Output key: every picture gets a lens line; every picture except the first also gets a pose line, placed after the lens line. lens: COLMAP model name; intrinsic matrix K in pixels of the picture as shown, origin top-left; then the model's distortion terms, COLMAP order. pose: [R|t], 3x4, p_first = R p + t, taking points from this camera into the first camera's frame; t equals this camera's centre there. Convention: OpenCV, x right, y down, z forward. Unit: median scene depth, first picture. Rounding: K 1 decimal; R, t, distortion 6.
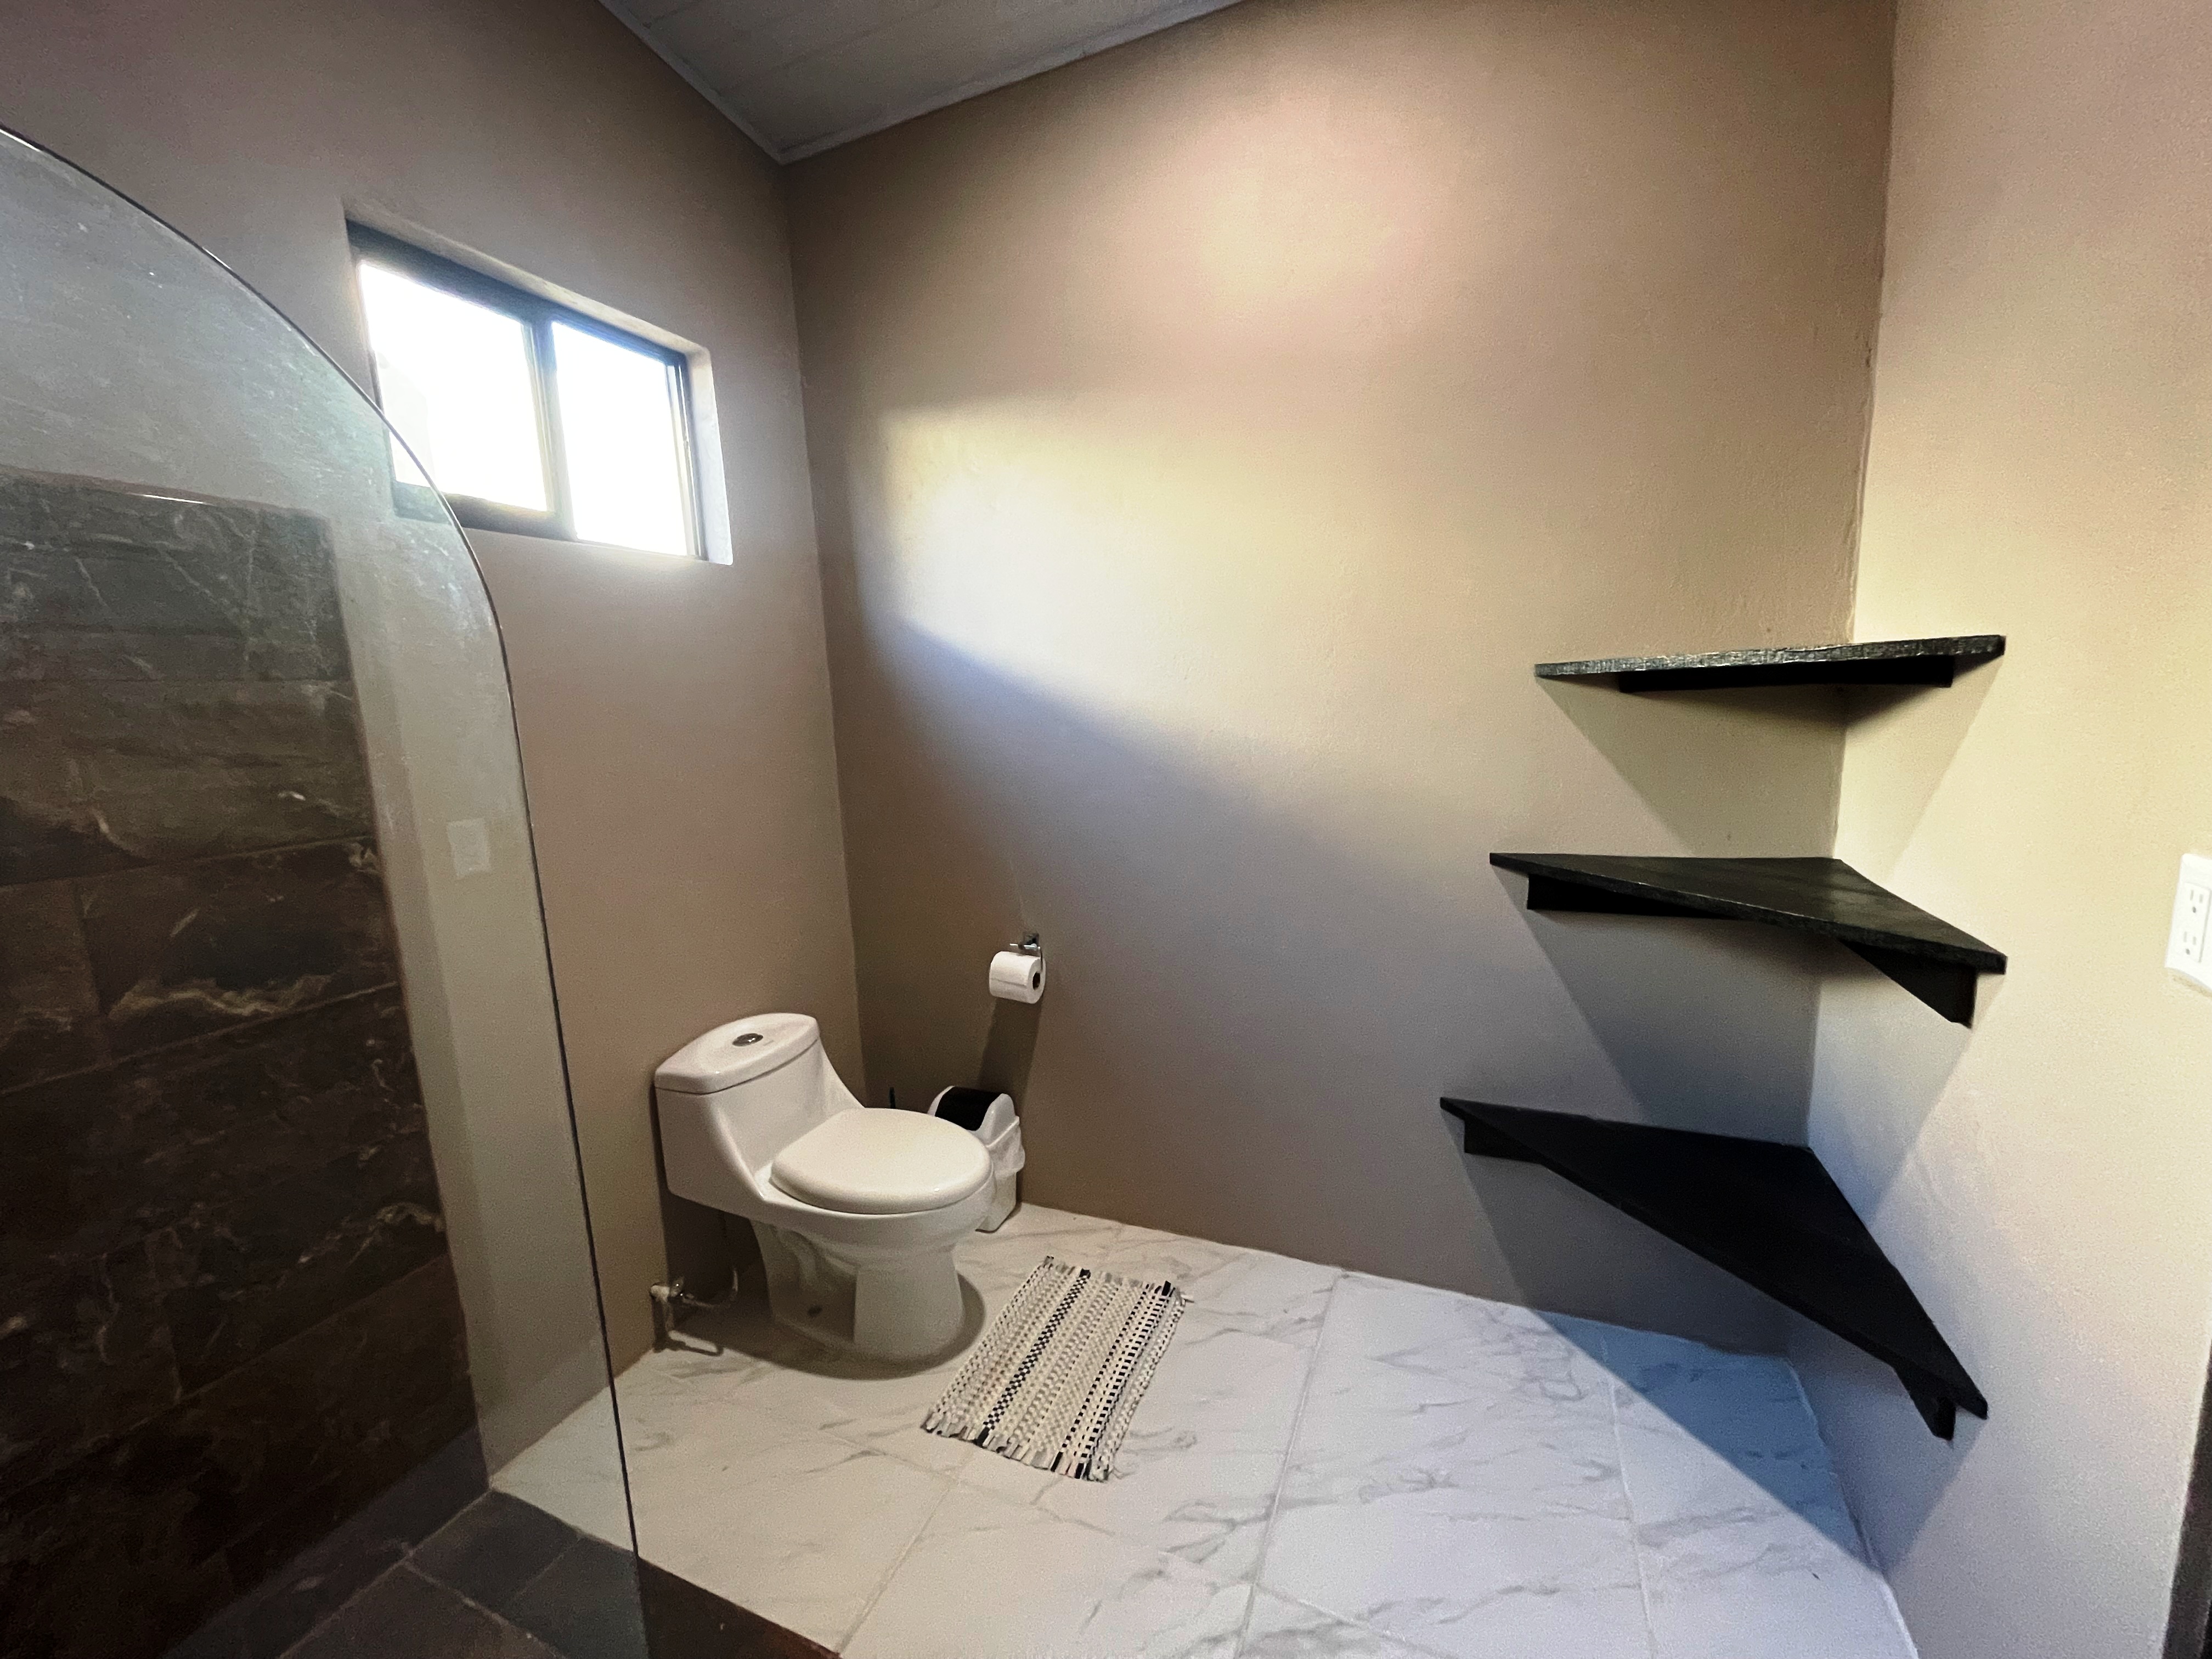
lens RADIAL K [[890.6, 0, 1107.9], [0, 890.6, 827.7], [0, 0, 1]] dist [-0.005309, 0.001314]
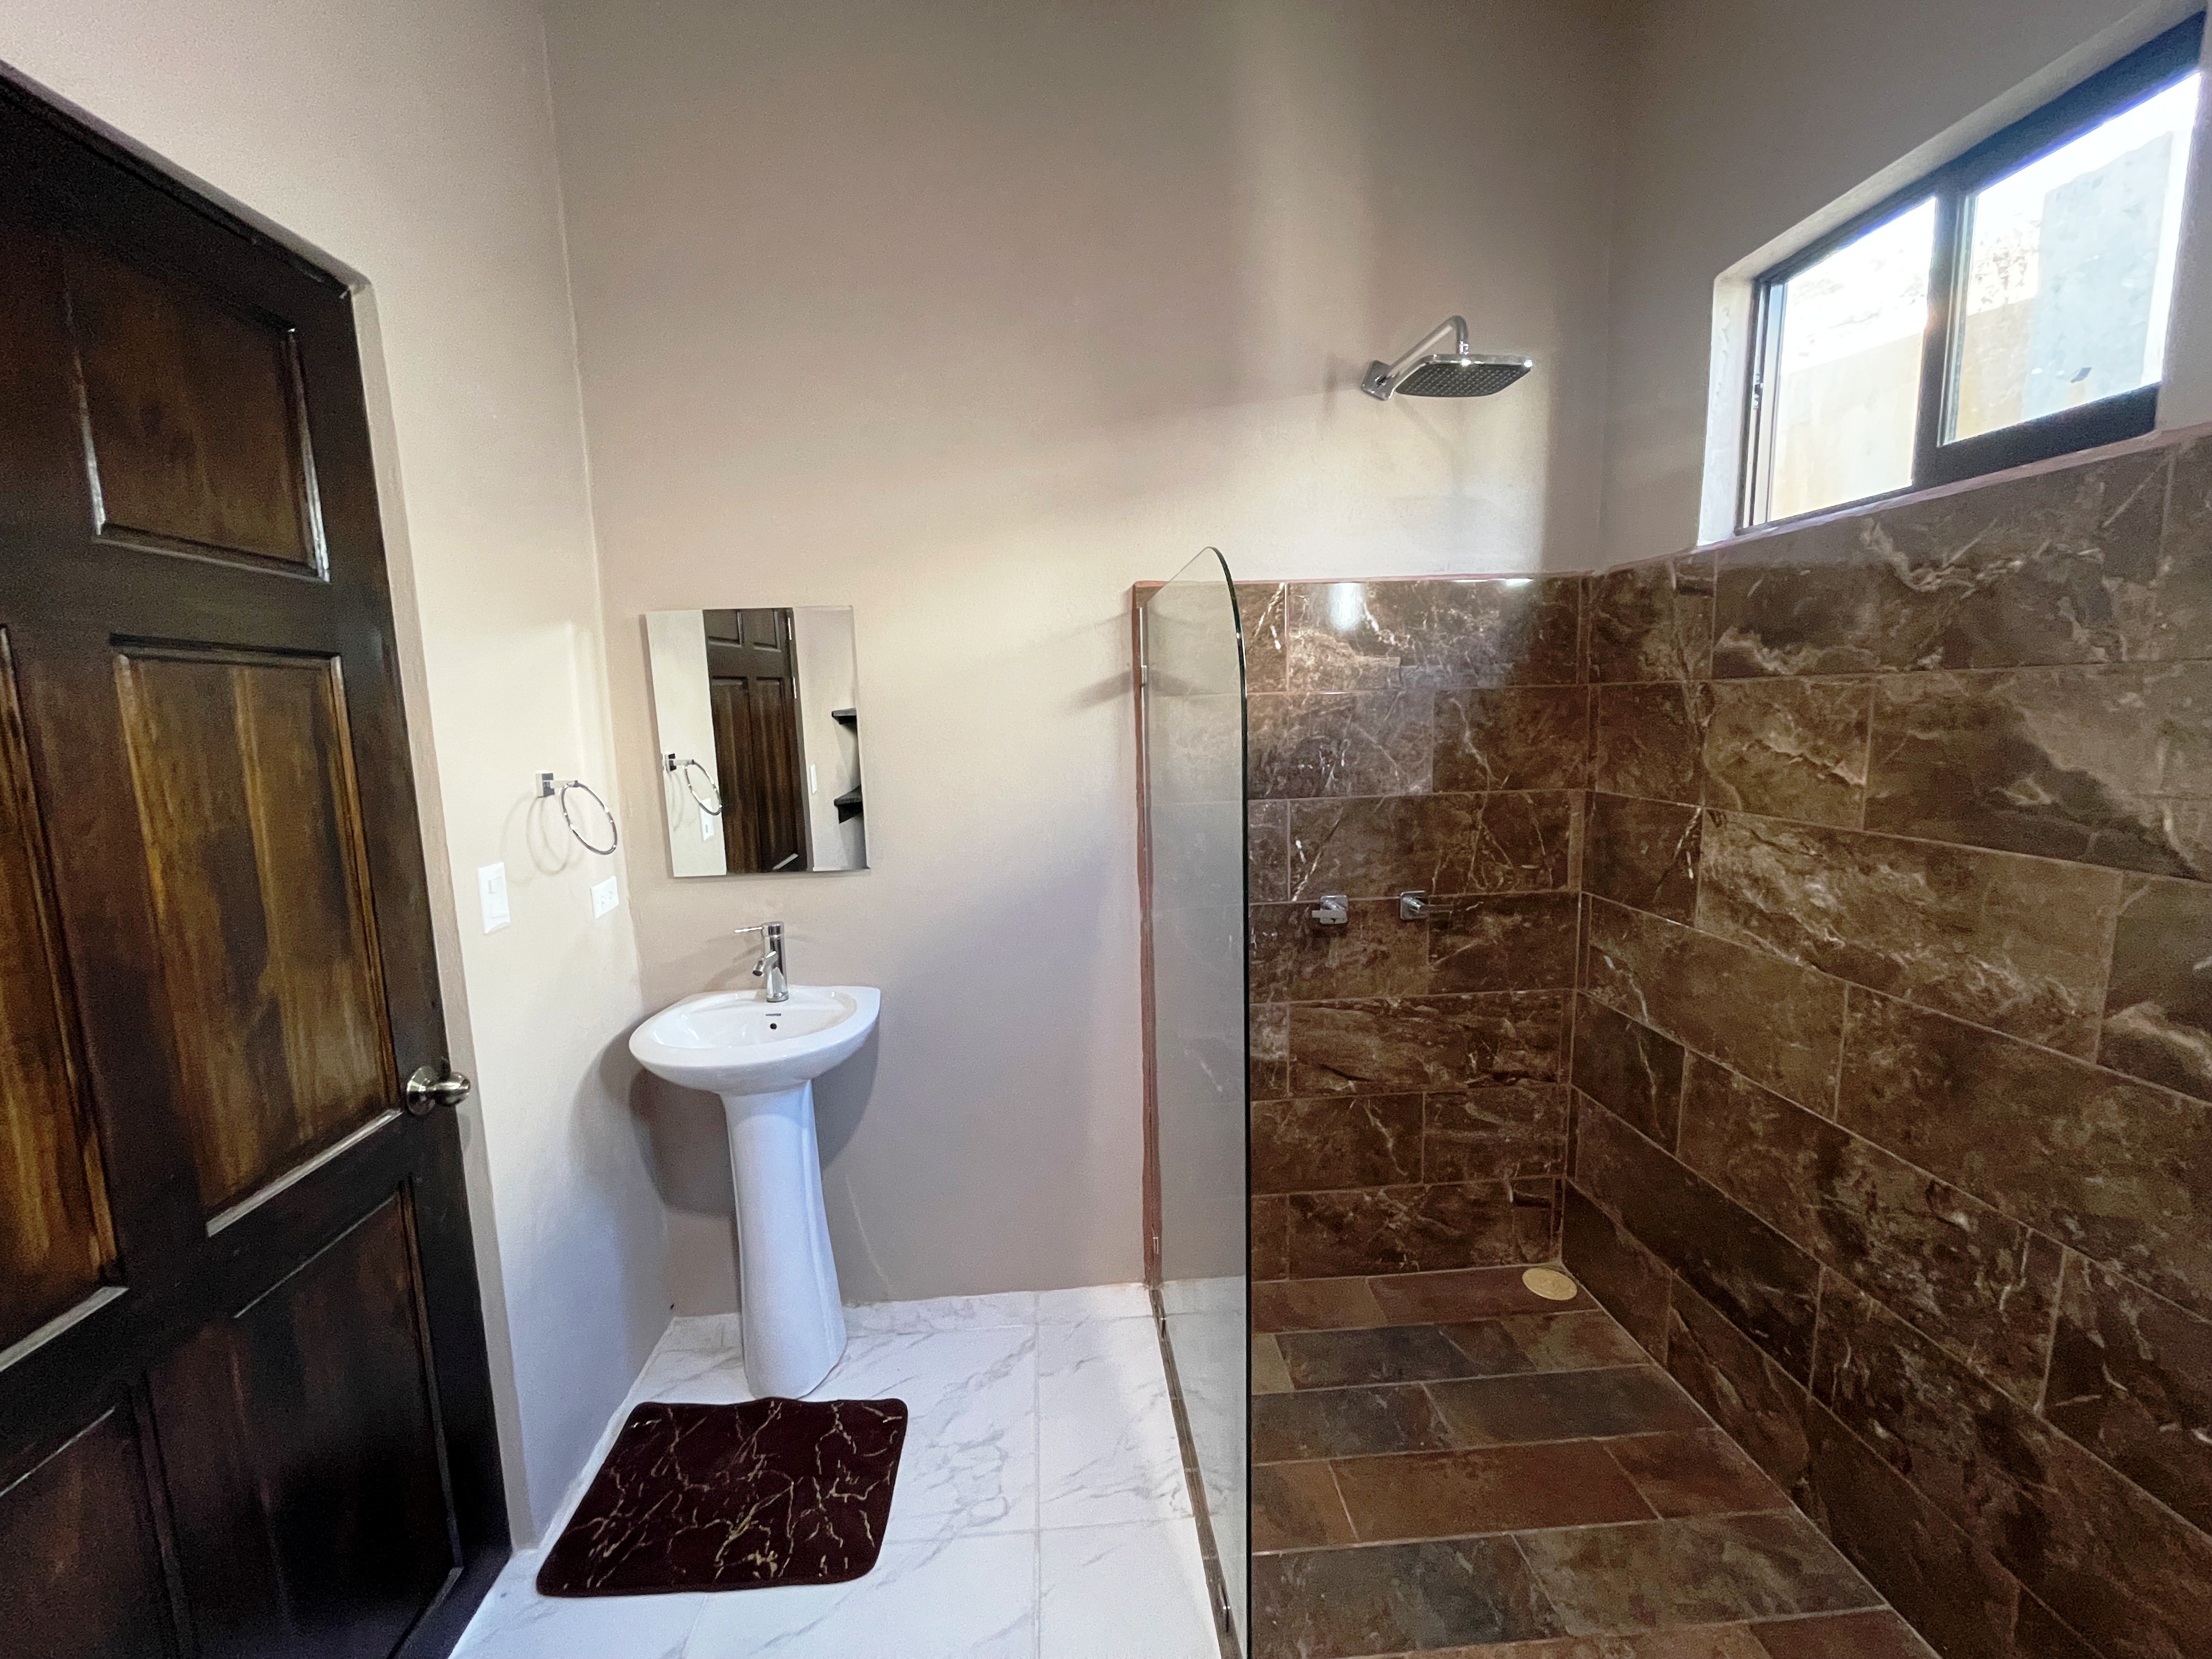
lens RADIAL K [[890.6, 0, 1106.7], [0, 890.6, 835.1], [0, 0, 1]] dist [-0.005309, 0.001314]
pose [[-0.892841, 0.128910, -0.431529, 0.194586], [0.000929, 0.958686, 0.284464, -0.240708], [0.450371, 0.253581, -0.856074, 1.263245]]
